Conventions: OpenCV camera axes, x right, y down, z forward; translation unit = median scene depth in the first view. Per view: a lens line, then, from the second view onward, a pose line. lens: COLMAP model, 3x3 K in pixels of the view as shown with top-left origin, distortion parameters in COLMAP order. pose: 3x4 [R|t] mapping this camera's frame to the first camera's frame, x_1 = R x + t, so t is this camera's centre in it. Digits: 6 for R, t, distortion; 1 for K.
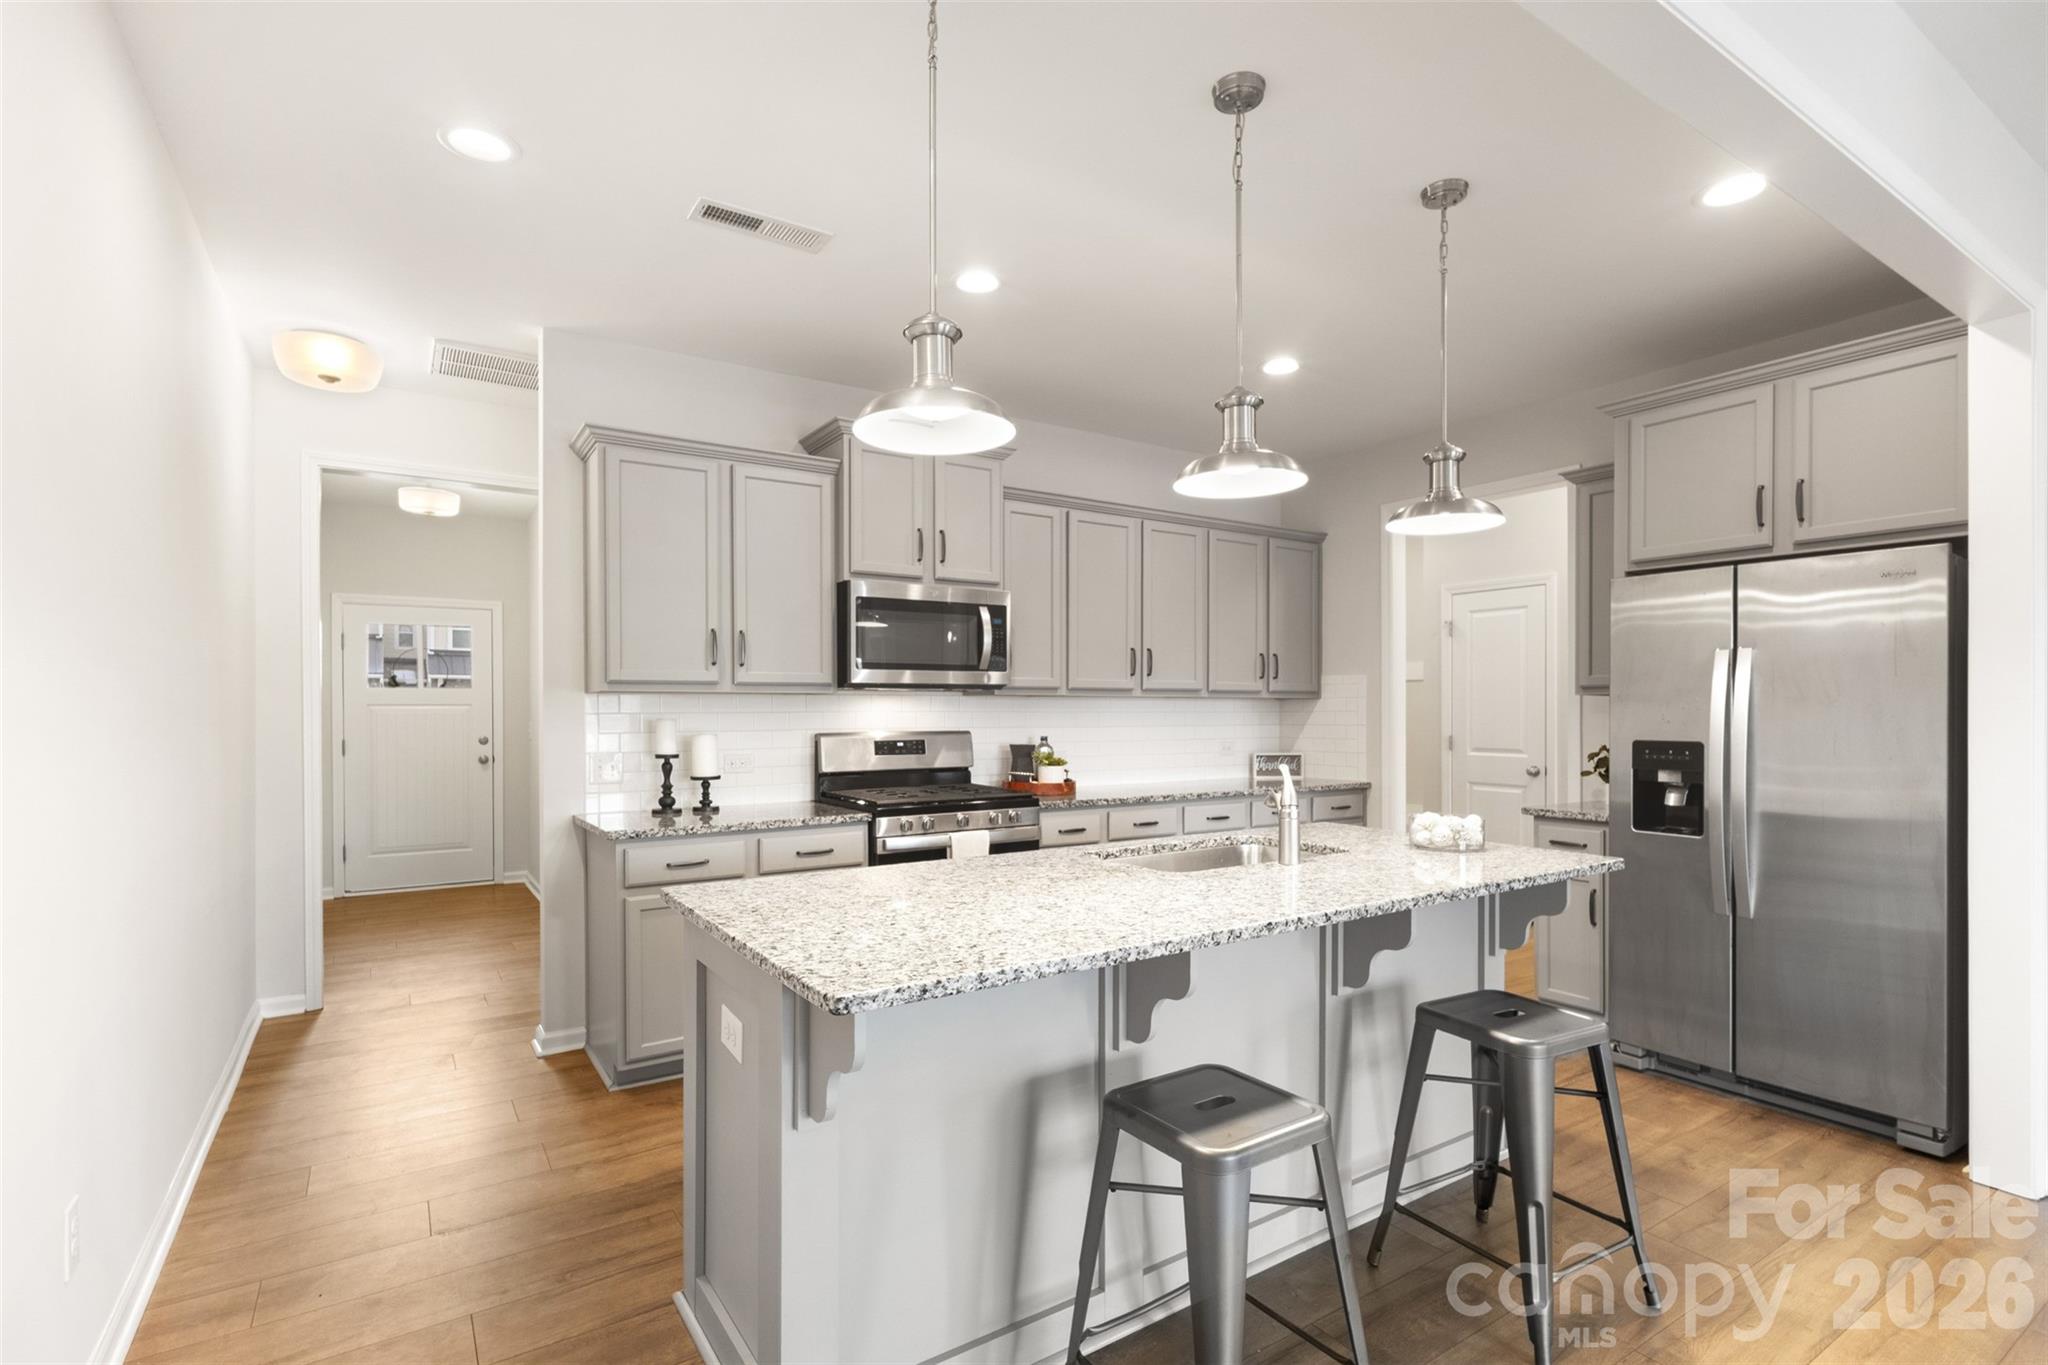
lens RADIAL K [[964.7, 0, 1017.9], [0, 964.7, 699.2], [0, 0, 1]] dist [0.012223, 0.000173]
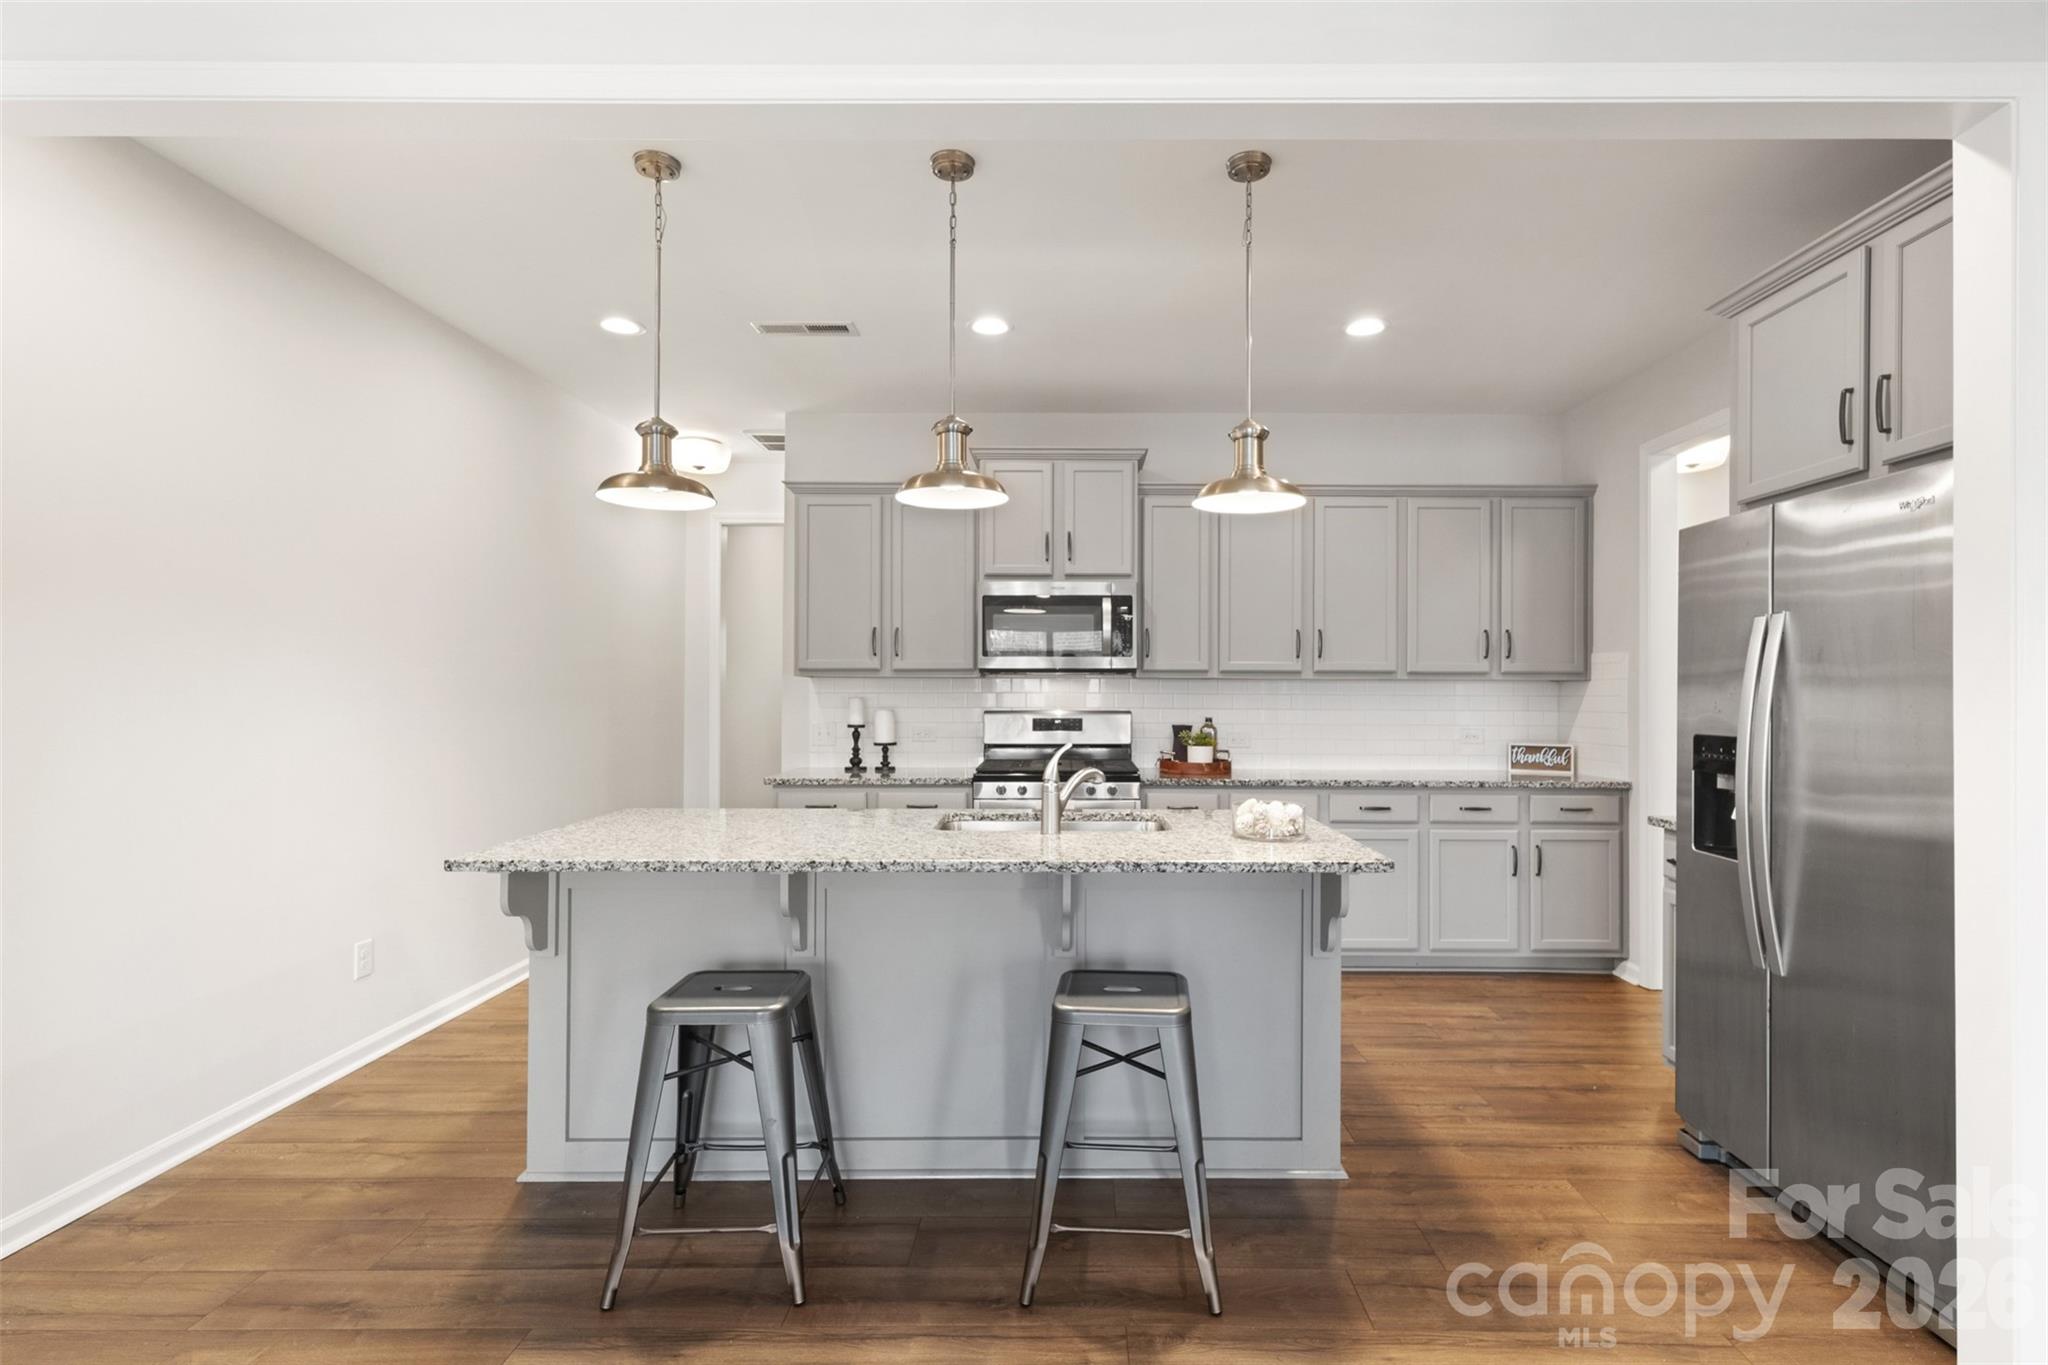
lens RADIAL K [[964.7, 0, 1058.9], [0, 964.7, 679.2], [0, 0, 1]] dist [0.012223, 0.000173]
pose [[0.835677, -0.002444, -0.549216, 0.571865], [0.001839, 0.999997, -0.001653, -0.001833], [0.549219, 0.000372, 0.835679, 0.056746]]
